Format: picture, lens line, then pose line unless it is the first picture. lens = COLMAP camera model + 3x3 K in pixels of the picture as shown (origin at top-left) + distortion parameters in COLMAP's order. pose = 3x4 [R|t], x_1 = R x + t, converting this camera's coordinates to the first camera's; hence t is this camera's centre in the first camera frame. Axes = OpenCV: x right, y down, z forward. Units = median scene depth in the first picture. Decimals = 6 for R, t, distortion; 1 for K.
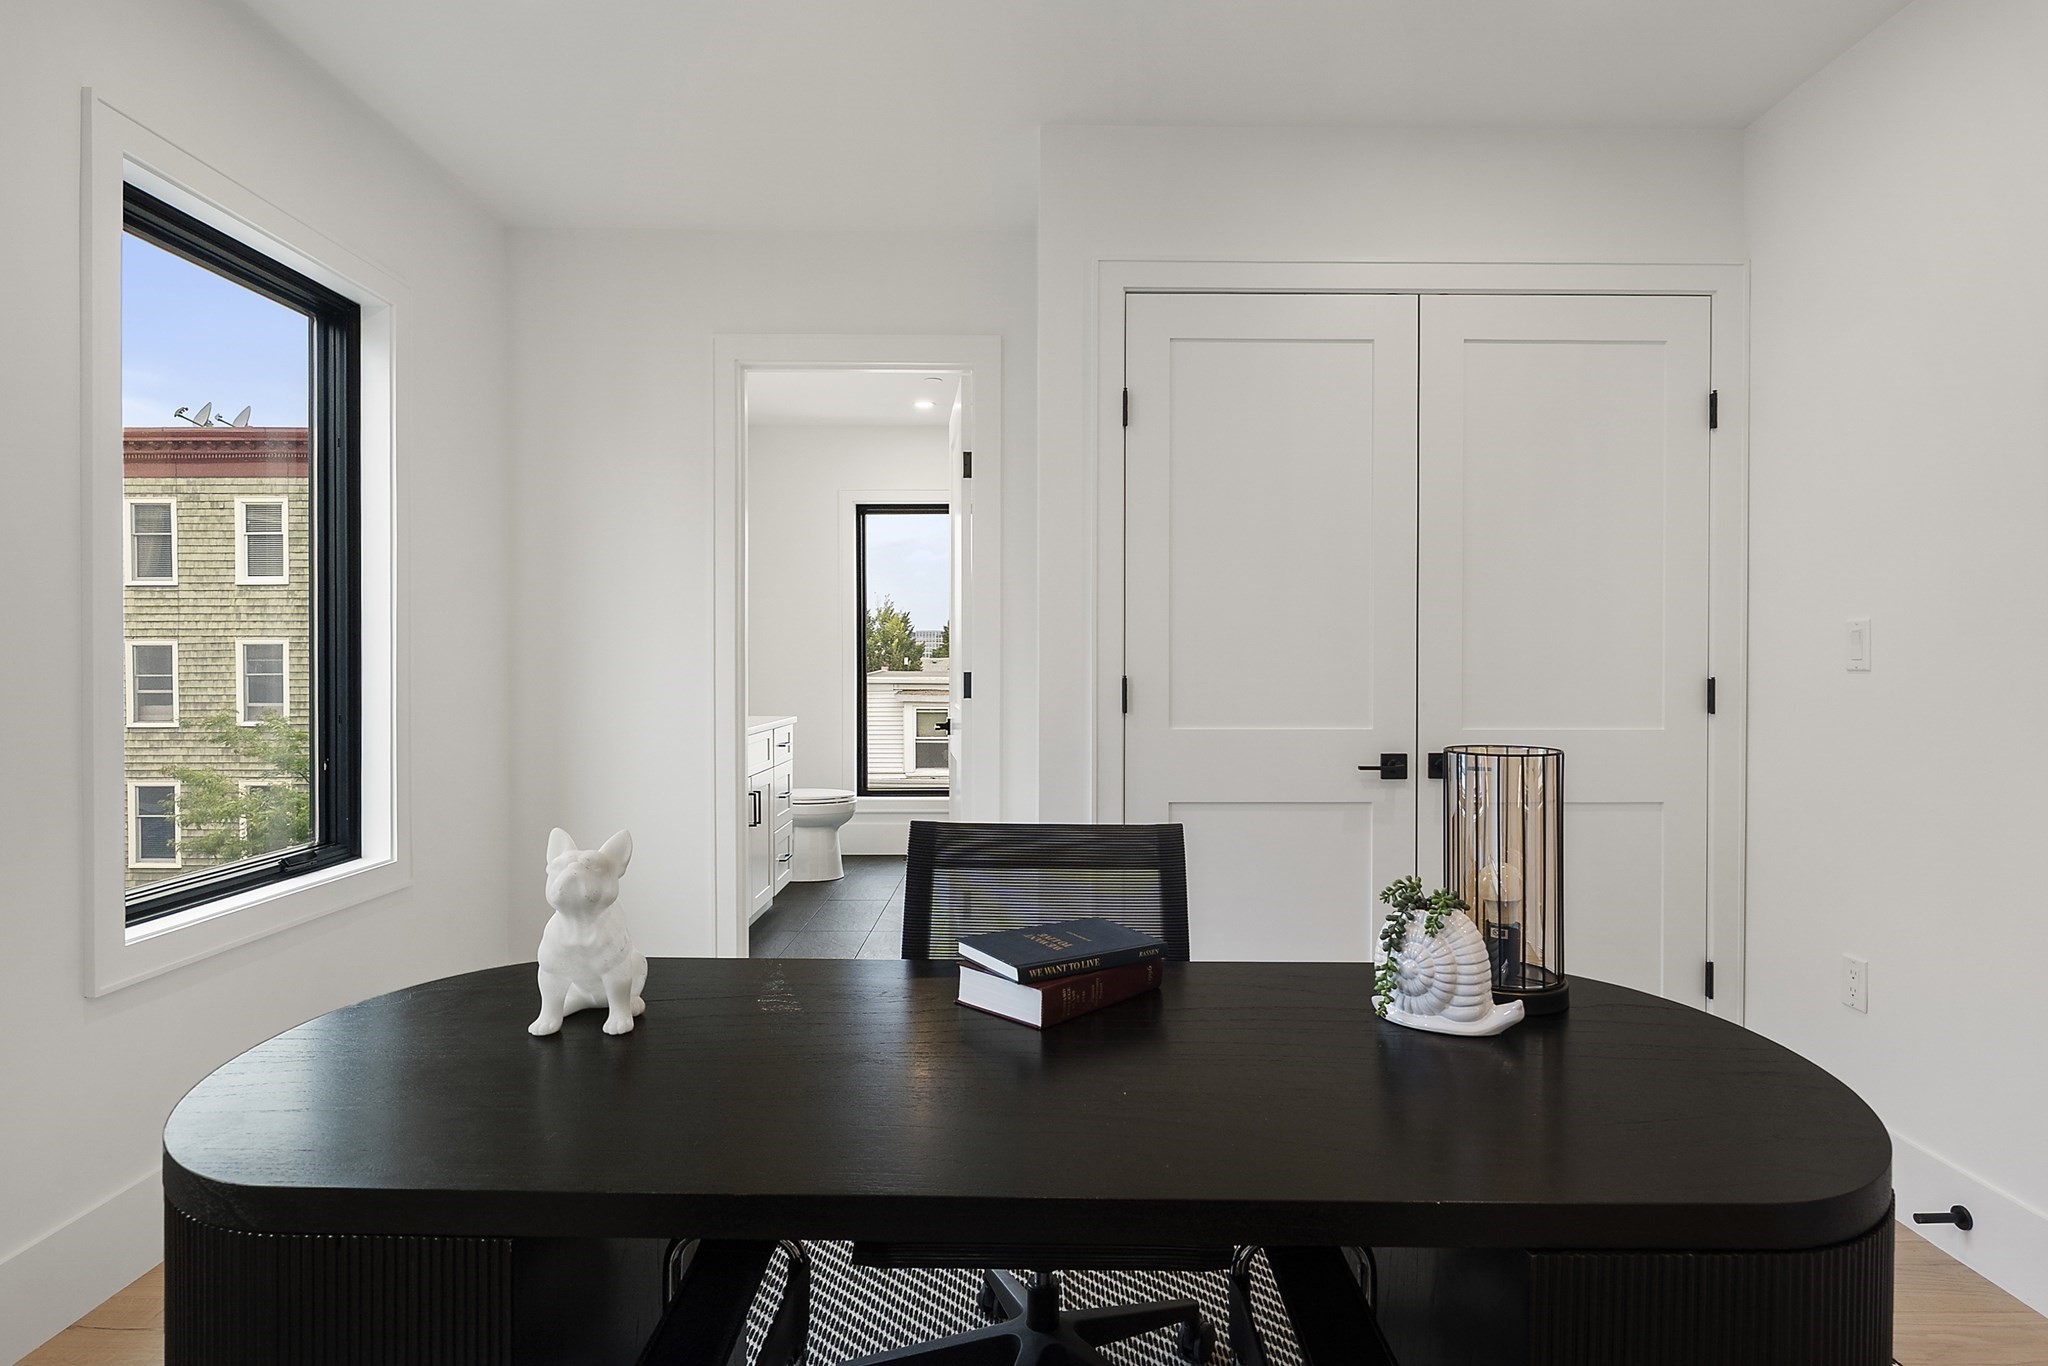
lens RADIAL K [[1085.8, 0, 1017.1], [0, 1085.8, 674.3], [0, 0, 1]] dist [-0.006082, 0.000210]
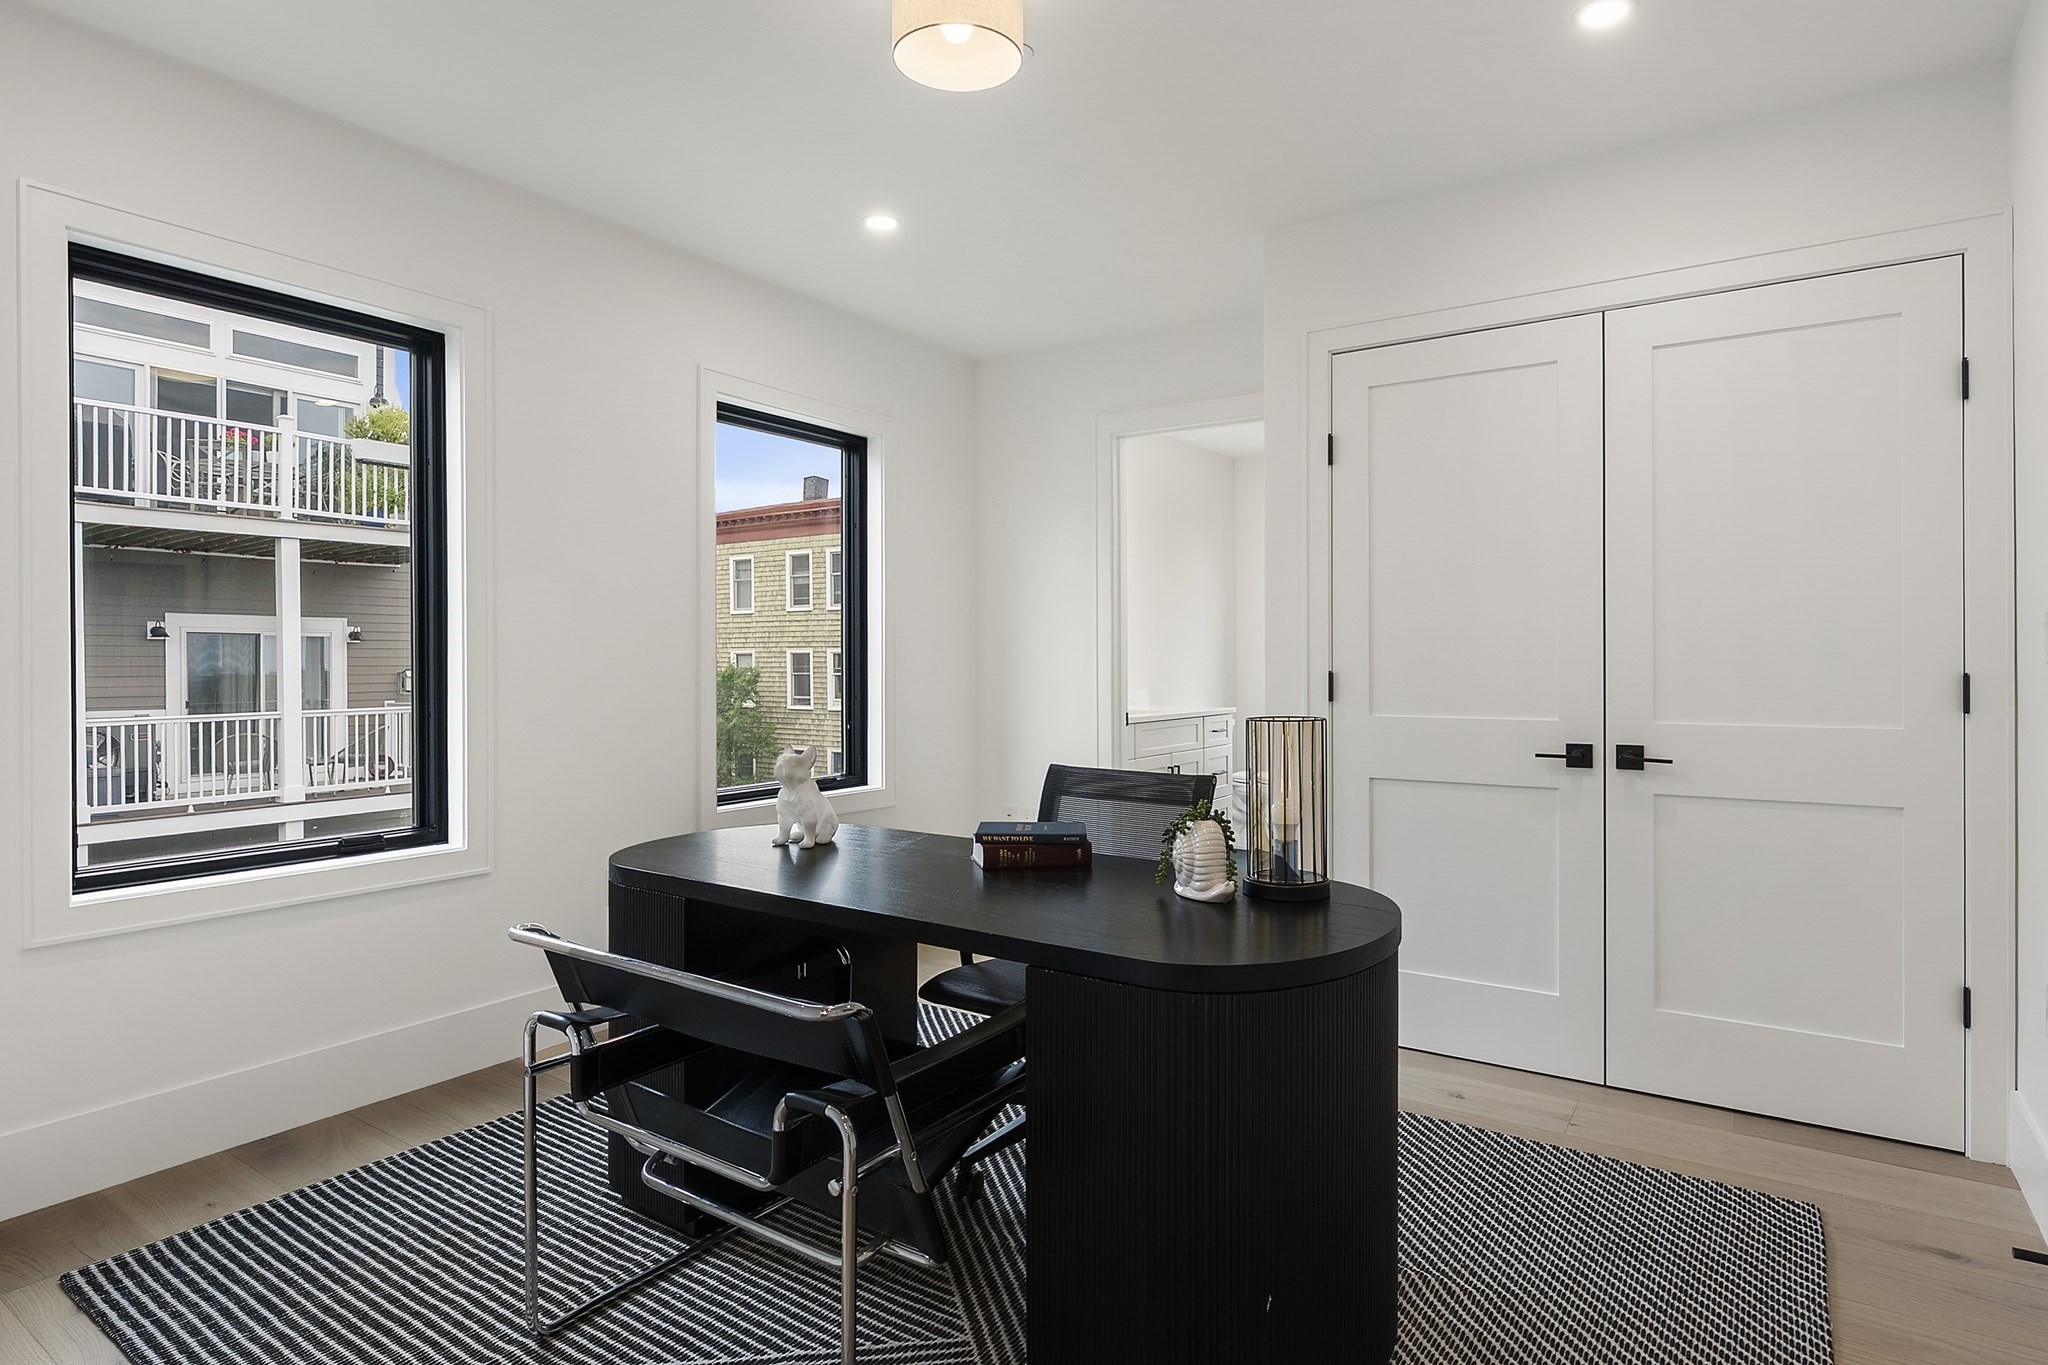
lens RADIAL K [[1085.8, 0, 1038.7], [0, 1085.8, 674.5], [0, 0, 1]] dist [-0.006082, 0.000210]
pose [[0.830757, 0.002735, -0.556628, 0.498940], [-0.003911, 0.999992, -0.000924, 0.007605], [0.556621, 0.002945, 0.830761, -0.185261]]
